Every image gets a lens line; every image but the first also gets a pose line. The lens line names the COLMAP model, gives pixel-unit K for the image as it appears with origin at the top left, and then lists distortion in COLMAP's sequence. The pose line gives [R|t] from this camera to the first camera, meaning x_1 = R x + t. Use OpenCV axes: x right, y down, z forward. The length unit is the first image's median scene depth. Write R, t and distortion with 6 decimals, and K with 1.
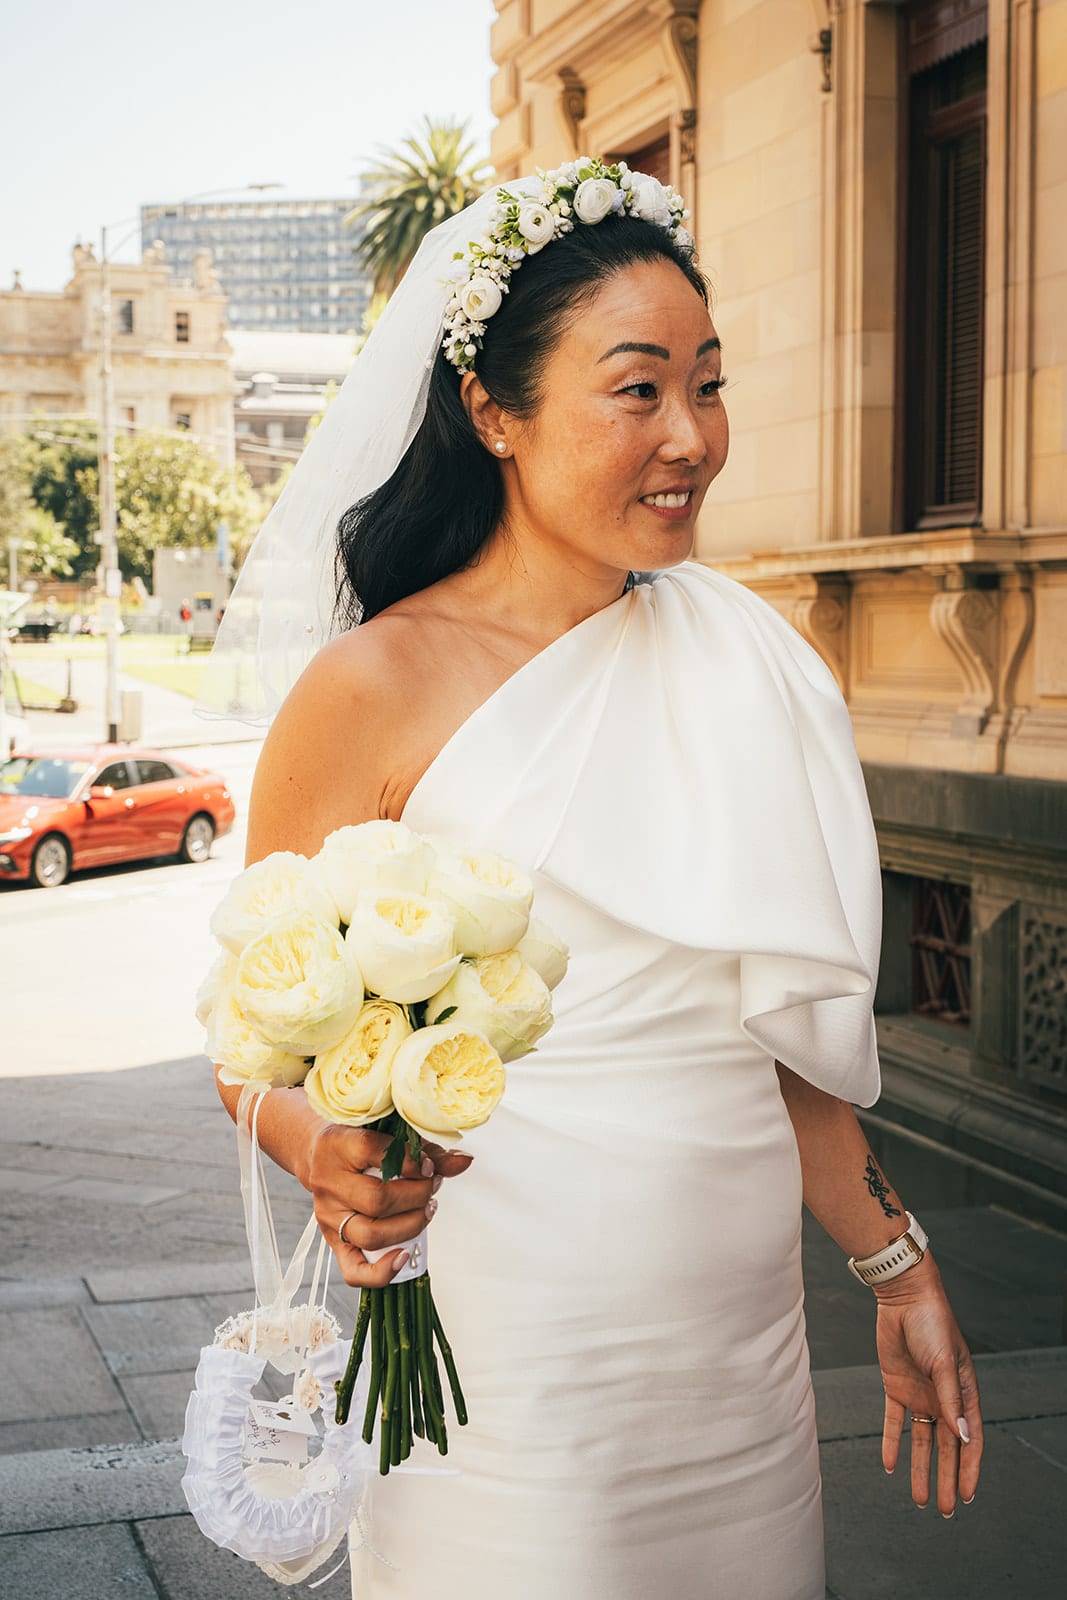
lens RADIAL K [[1929.6, 0, 533.5], [0, 1929.6, 800.0], [0, 0, 1]] dist [0.020936, 0.014179]
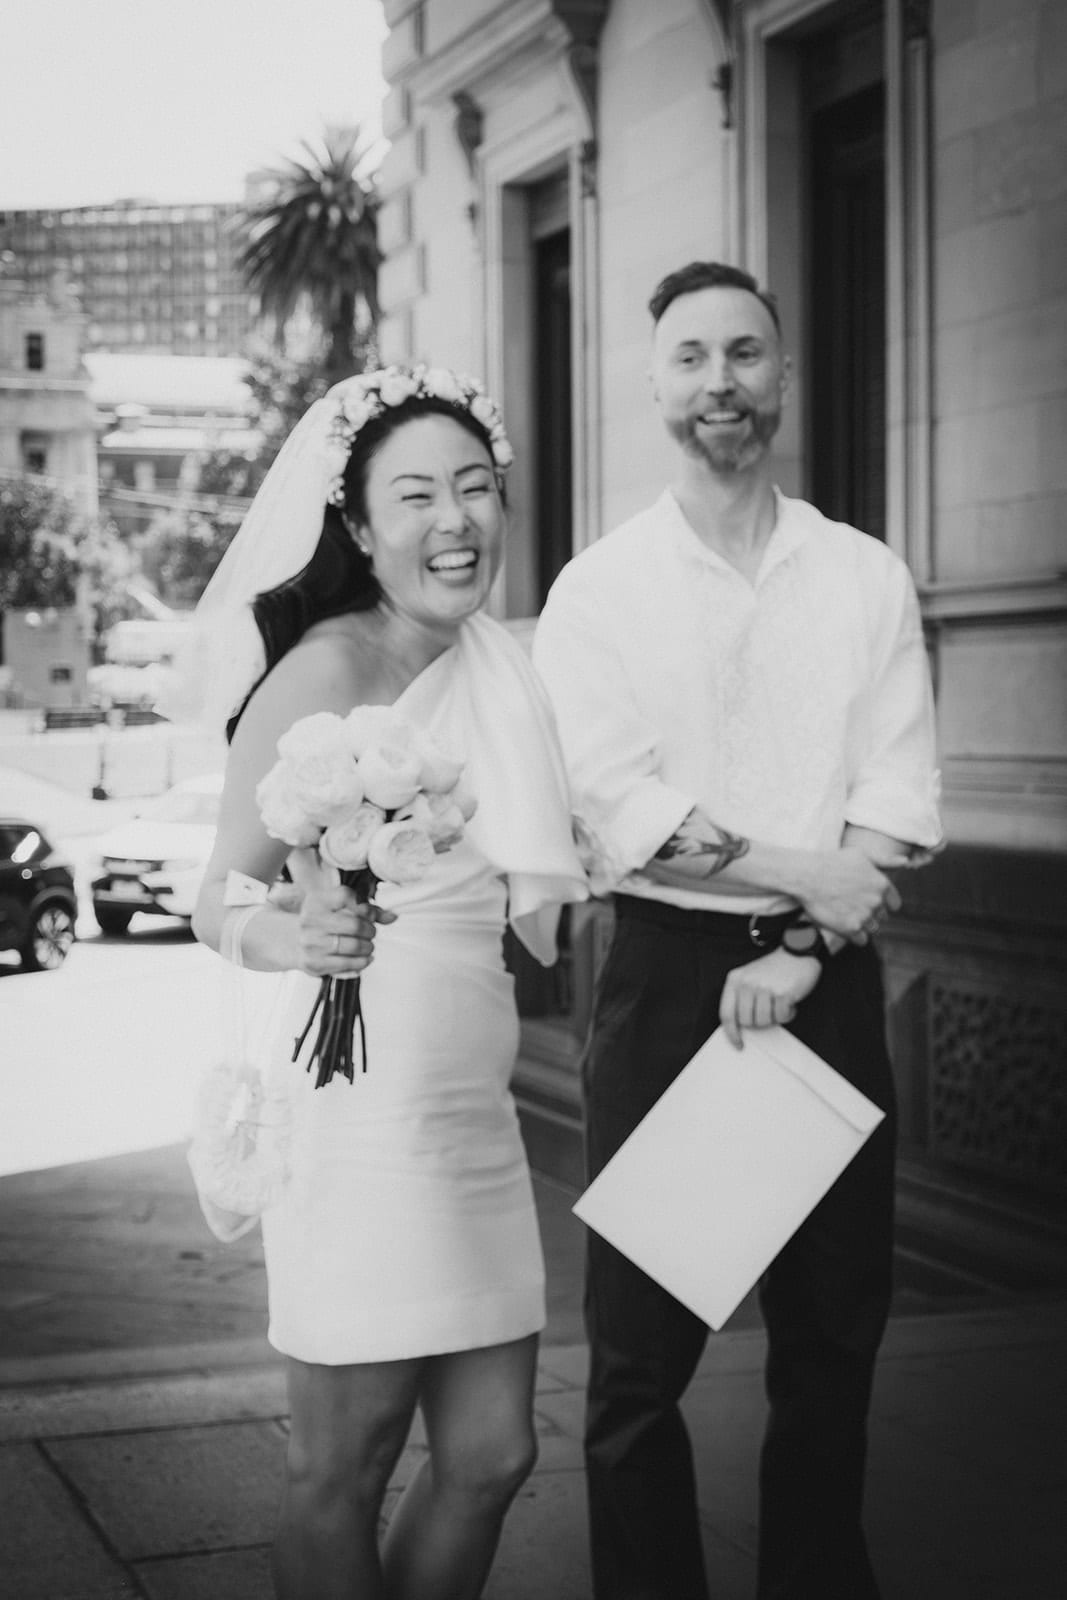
lens RADIAL K [[2009.0, 0, 443.9], [0, 2009.0, 800.7], [0, 0, 1]] dist [-0.001748, 0.007655]
pose [[0.999898, -0.007554, 0.012092, -0.013242], [0.007954, 0.999412, -0.033349, -0.015426], [-0.011833, 0.033441, 0.999371, 0.116145]]
